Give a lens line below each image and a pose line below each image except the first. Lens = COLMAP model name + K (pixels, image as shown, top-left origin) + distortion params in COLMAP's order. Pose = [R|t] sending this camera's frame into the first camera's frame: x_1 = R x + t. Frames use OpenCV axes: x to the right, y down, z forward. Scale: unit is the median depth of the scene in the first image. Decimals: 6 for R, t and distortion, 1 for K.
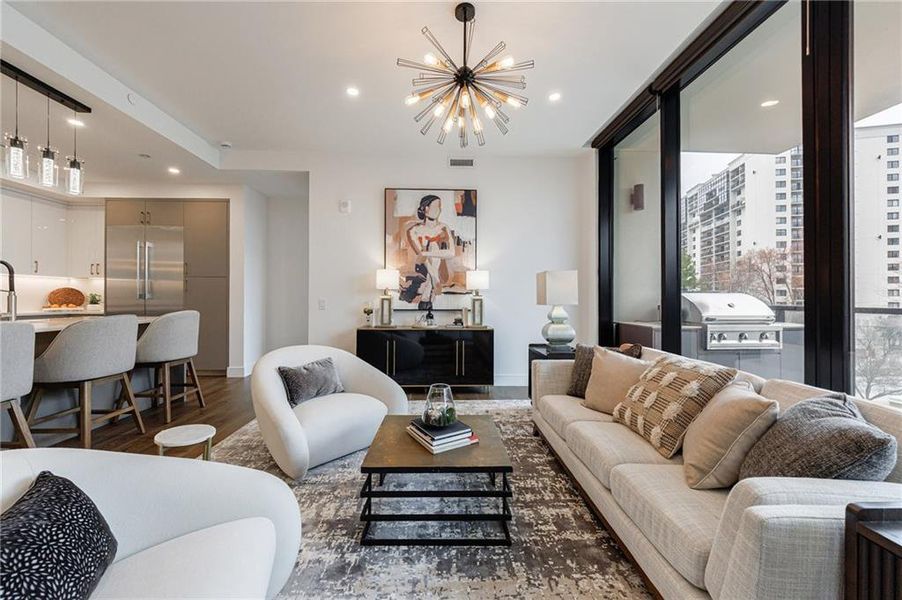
lens RADIAL K [[342.6, 0, 443.1], [0, 342.6, 298.4], [0, 0, 1]] dist [0.001866, -0.001880]
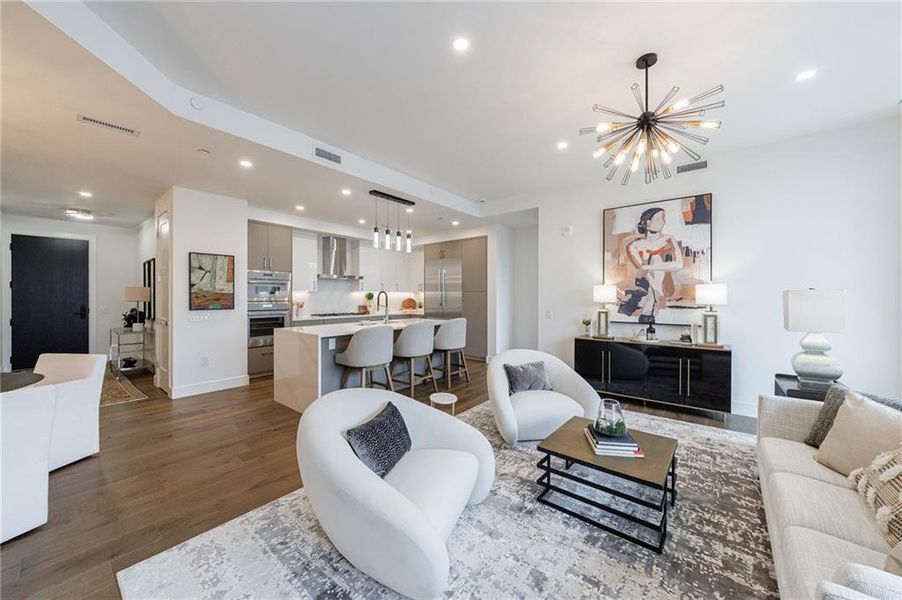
lens RADIAL K [[320.3, 0, 454.6], [0, 320.3, 298.5], [0, 0, 1]] dist [-0.005516, -0.000038]
pose [[0.762466, 0.001561, -0.647026, 0.135259], [0.001349, 0.999991, 0.004002, -0.047230], [0.647026, -0.003924, 0.762458, -0.087414]]
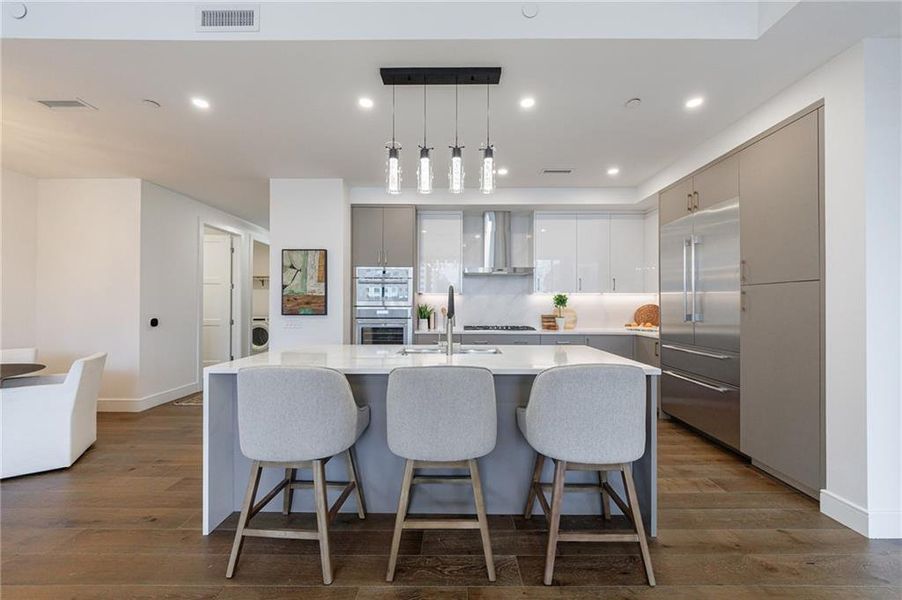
lens RADIAL K [[342.6, 0, 460.1], [0, 342.6, 302.1], [0, 0, 1]] dist [0.001866, -0.001880]
pose [[-0.032948, -0.011794, -0.999387, -0.216151], [-0.002492, 0.999928, -0.011718, -0.033216], [0.999454, 0.002105, -0.032975, 0.667998]]
